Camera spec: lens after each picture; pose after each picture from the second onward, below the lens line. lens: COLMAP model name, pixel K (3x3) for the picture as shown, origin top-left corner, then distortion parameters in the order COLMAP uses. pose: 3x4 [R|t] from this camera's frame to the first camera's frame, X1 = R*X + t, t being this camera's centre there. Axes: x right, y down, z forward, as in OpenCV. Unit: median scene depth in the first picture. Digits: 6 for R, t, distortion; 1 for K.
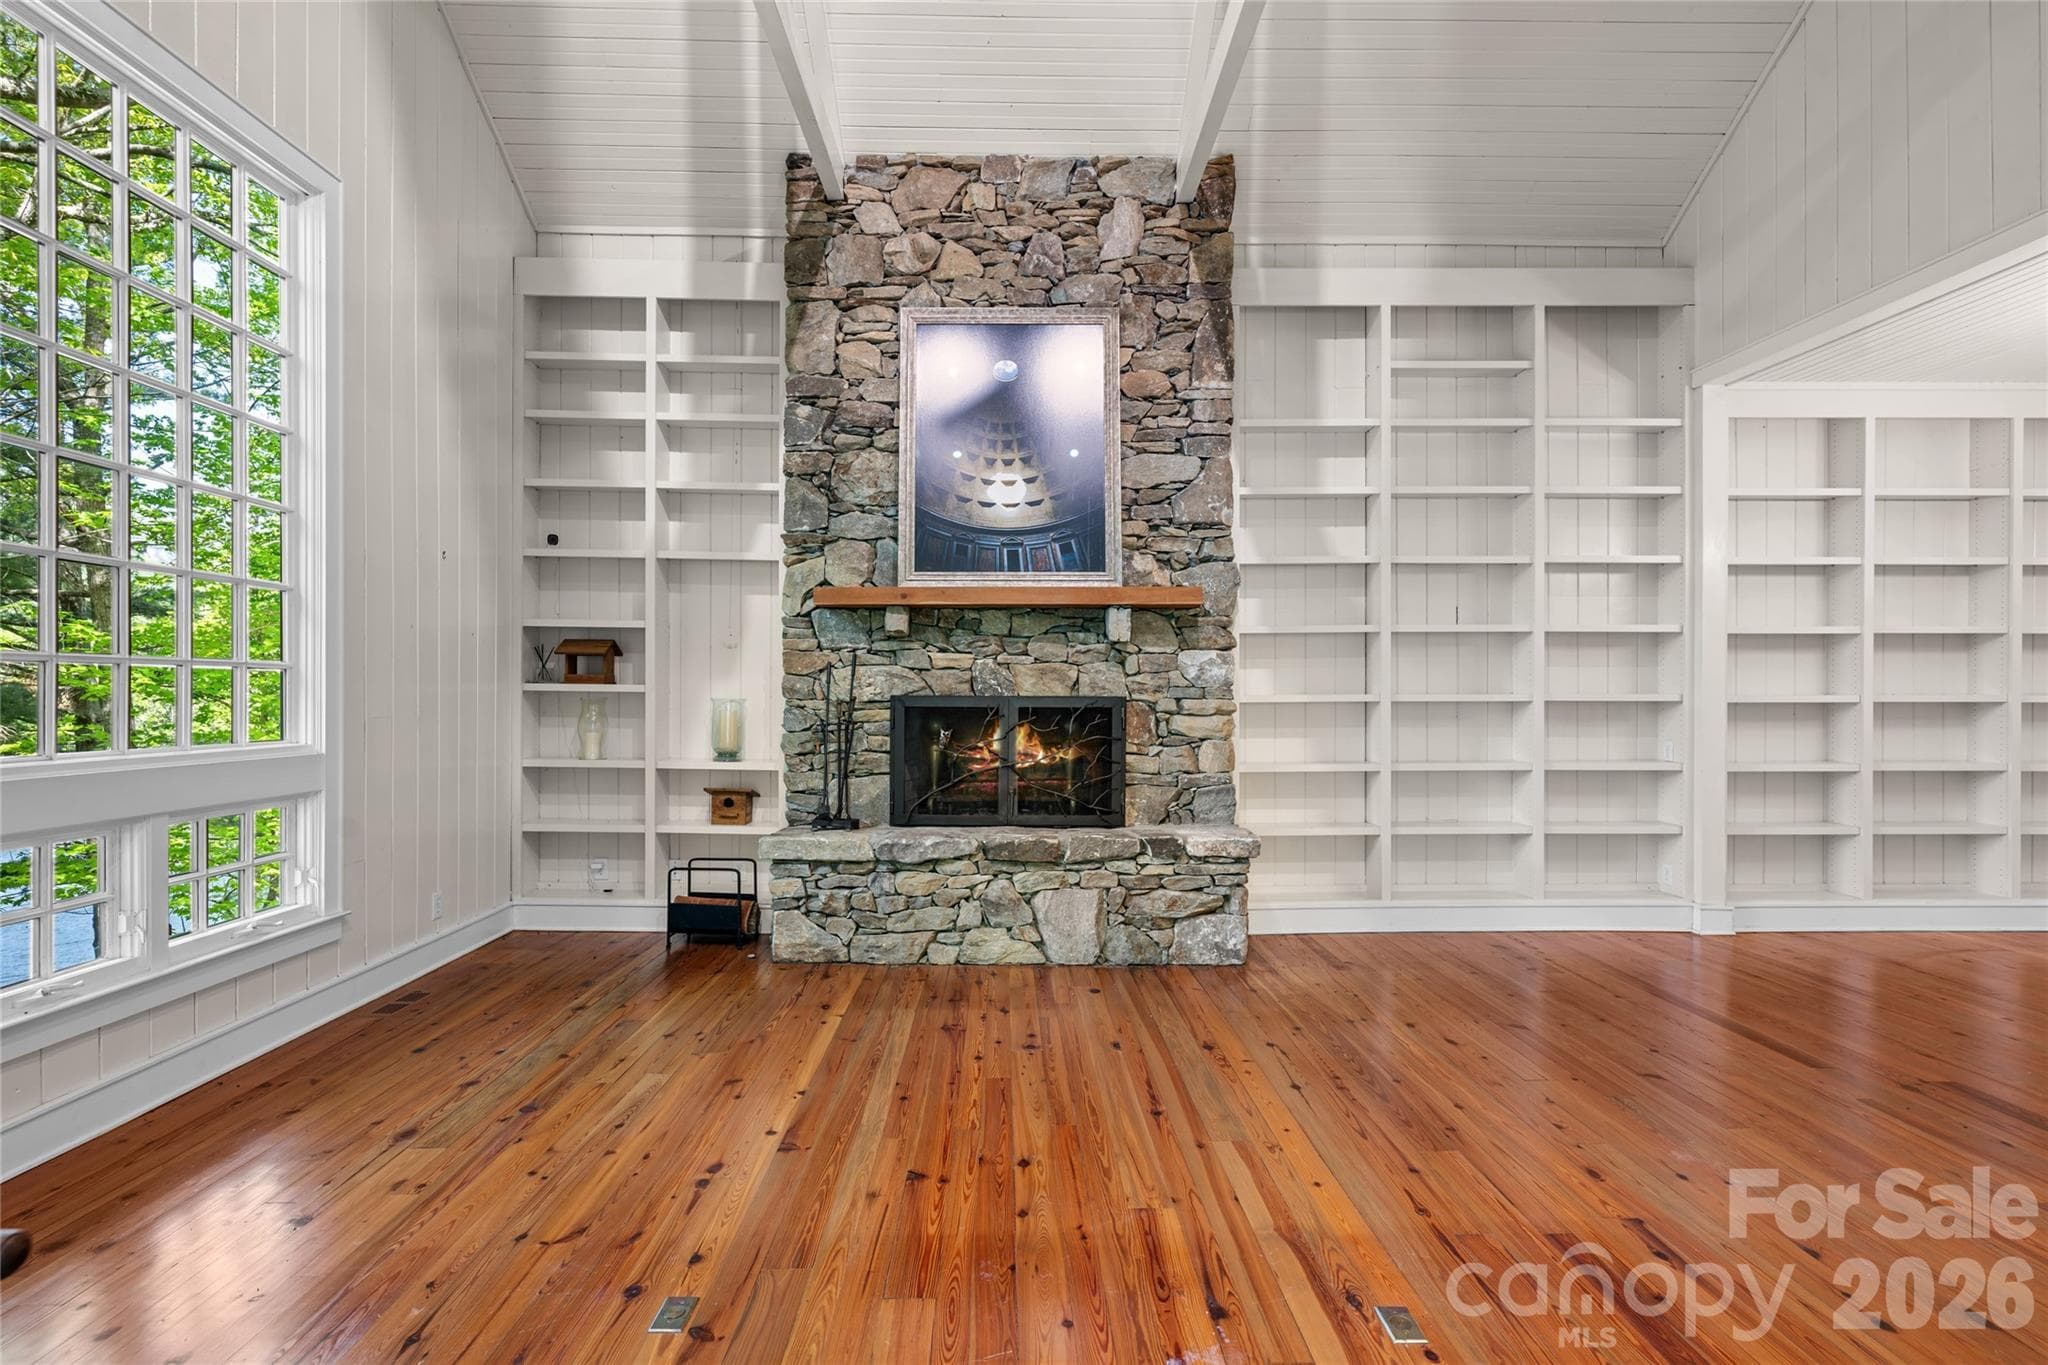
lens RADIAL K [[981.6, 0, 1024.0], [0, 981.6, 682.5], [0, 0, 1]] dist [0.000340, 0.000117]
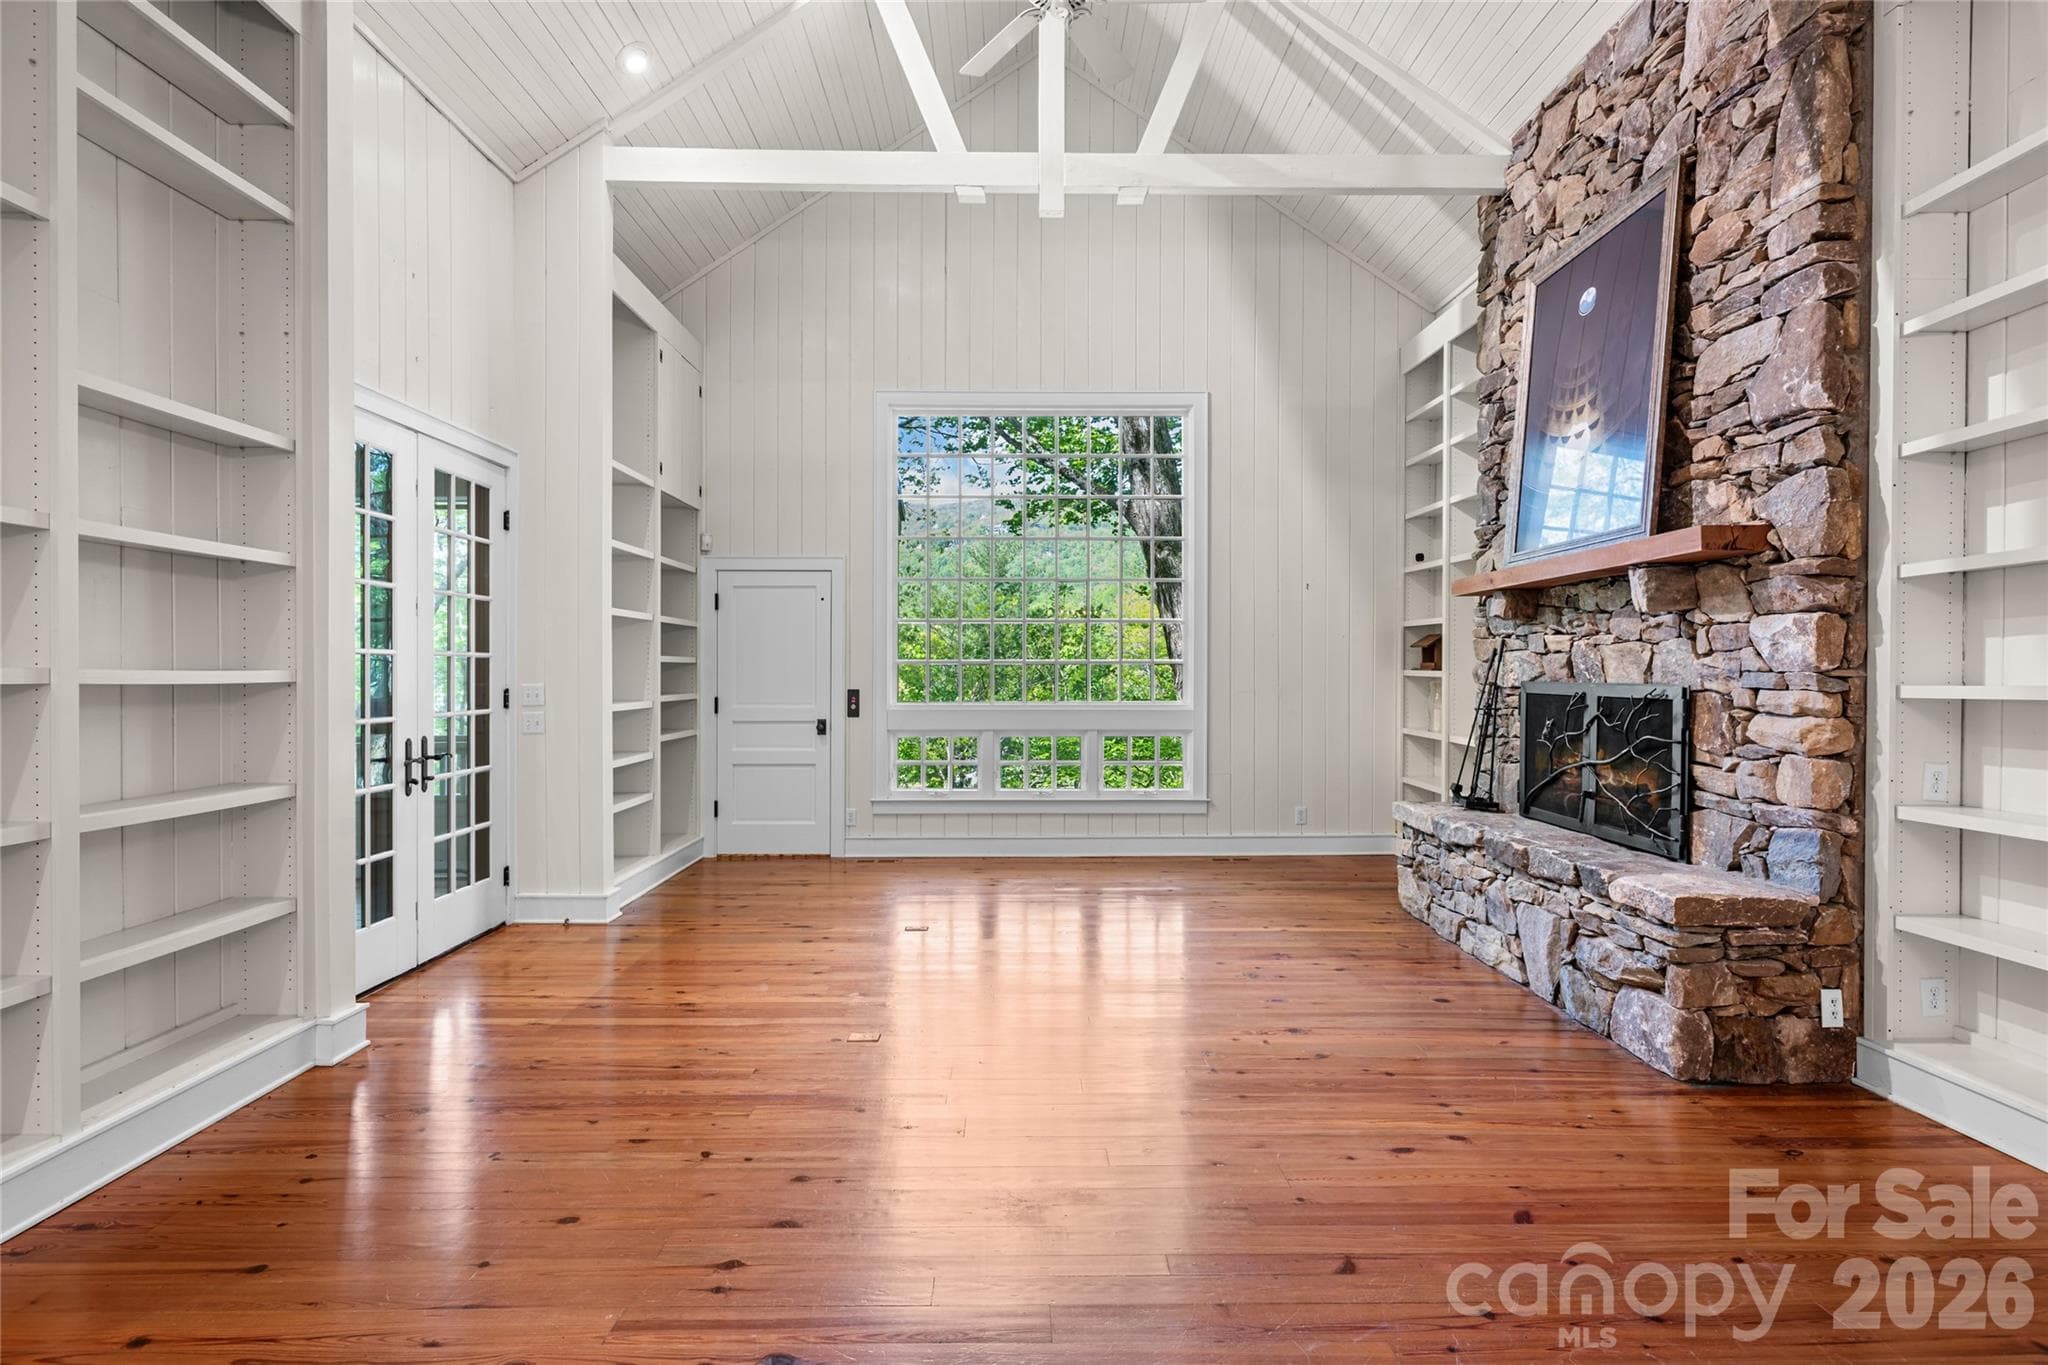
lens RADIAL K [[981.6, 0, 1024.0], [0, 981.6, 682.5], [0, 0, 1]] dist [0.000340, 0.000117]
pose [[-0.004885, 0.007713, -0.999958, 0.833102], [0.006459, 0.999950, 0.007681, 0.003563], [0.999967, -0.006421, -0.004934, 0.509839]]
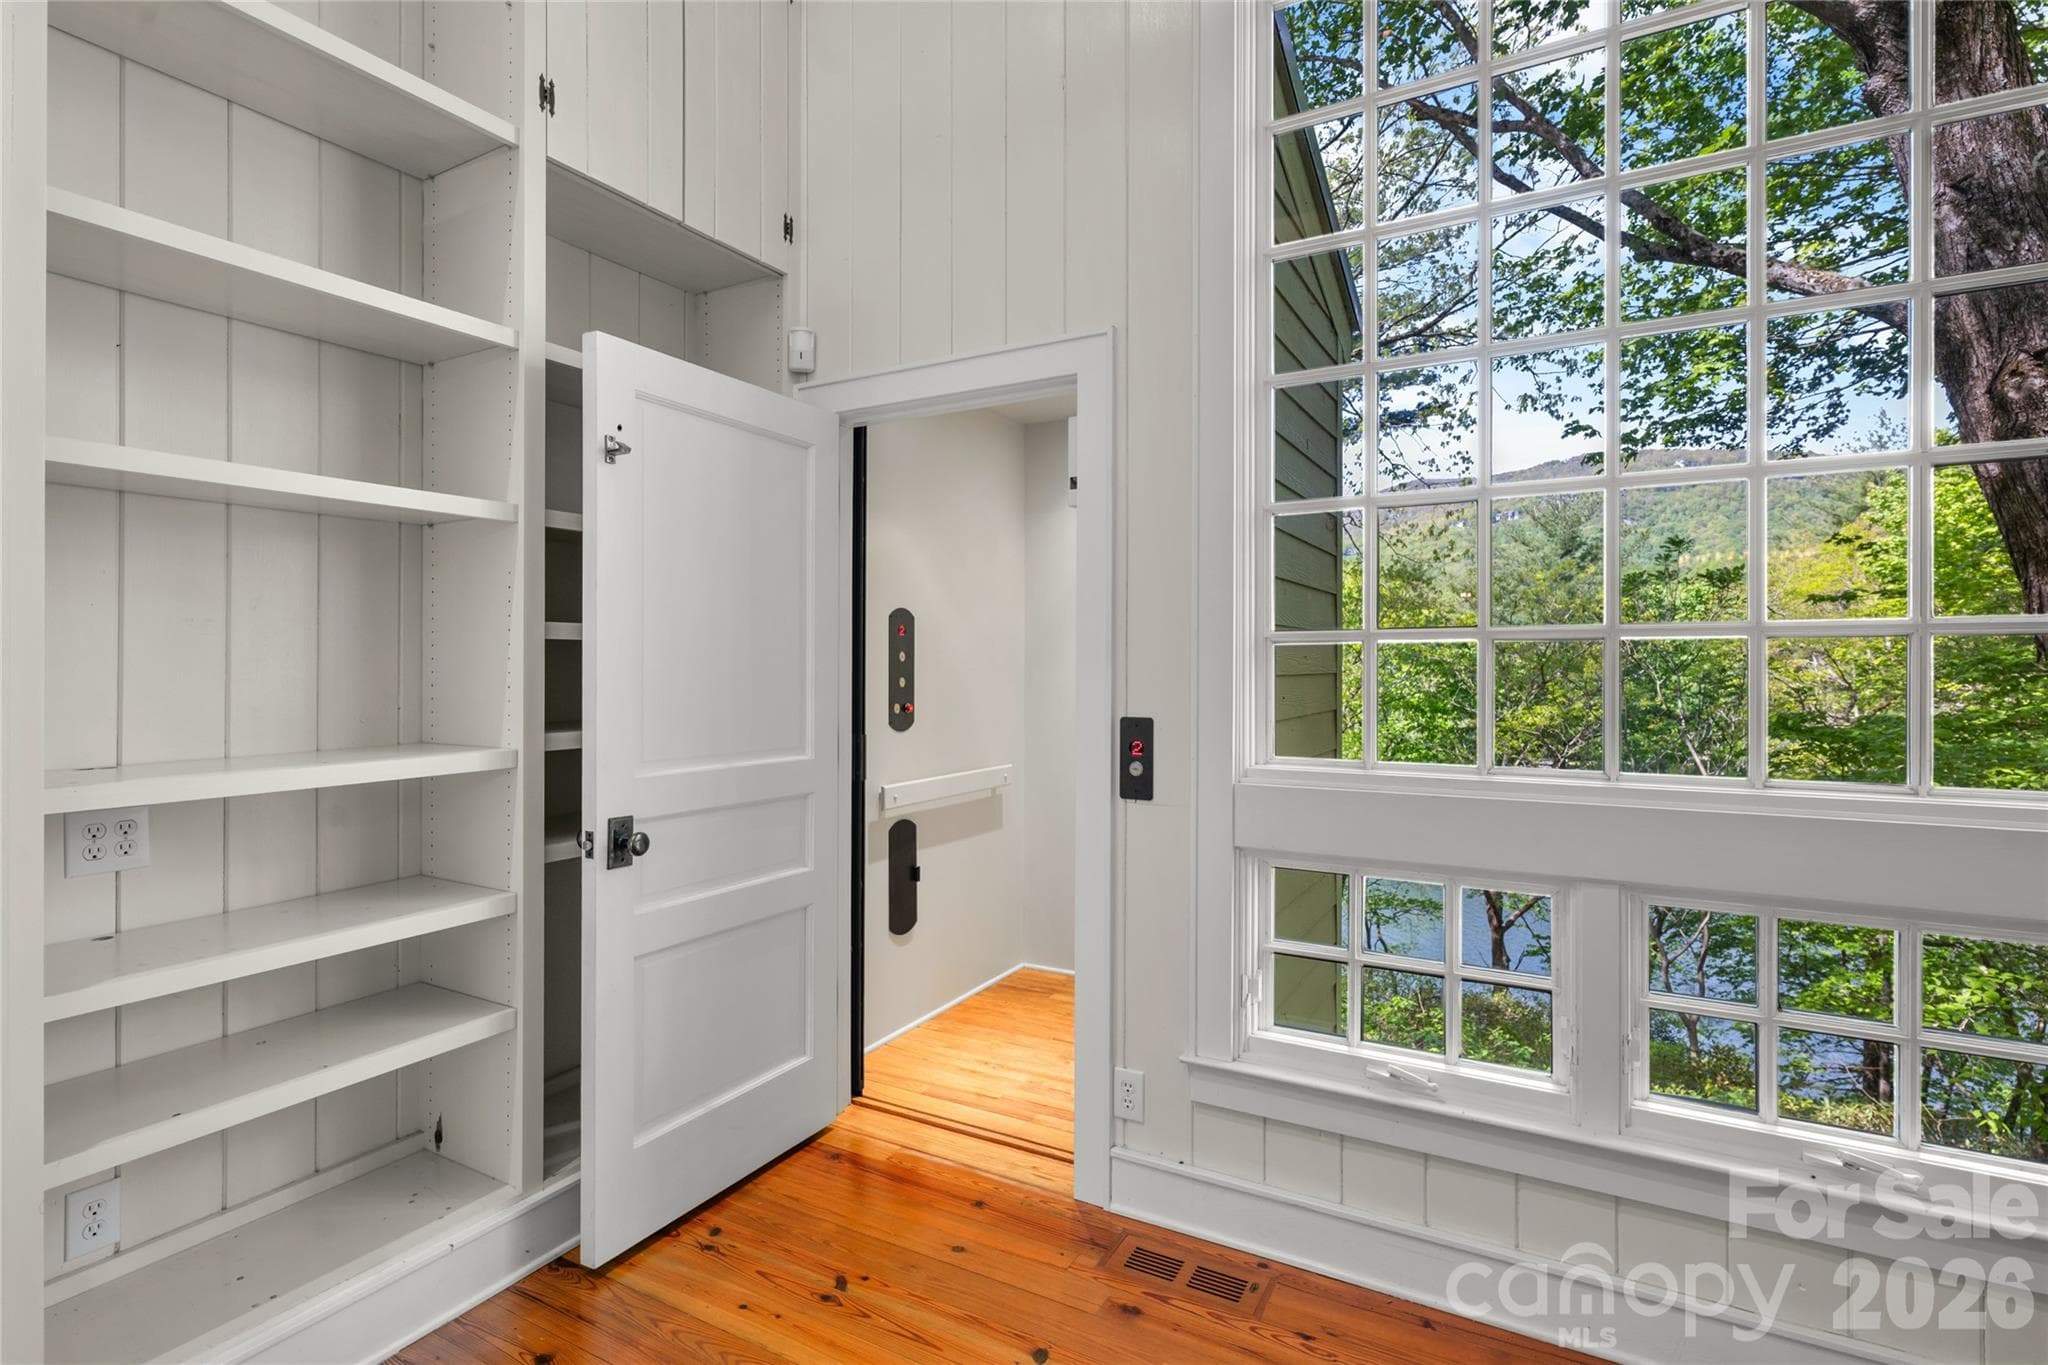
lens RADIAL K [[981.6, 0, 1024.0], [0, 981.6, 682.5], [0, 0, 1]] dist [0.000340, 0.000117]
pose [[-0.504356, 0.002511, -0.863492, -0.094900], [0.005897, 0.999982, -0.000536, 0.005460], [0.863476, -0.005362, -0.504362, 0.453210]]
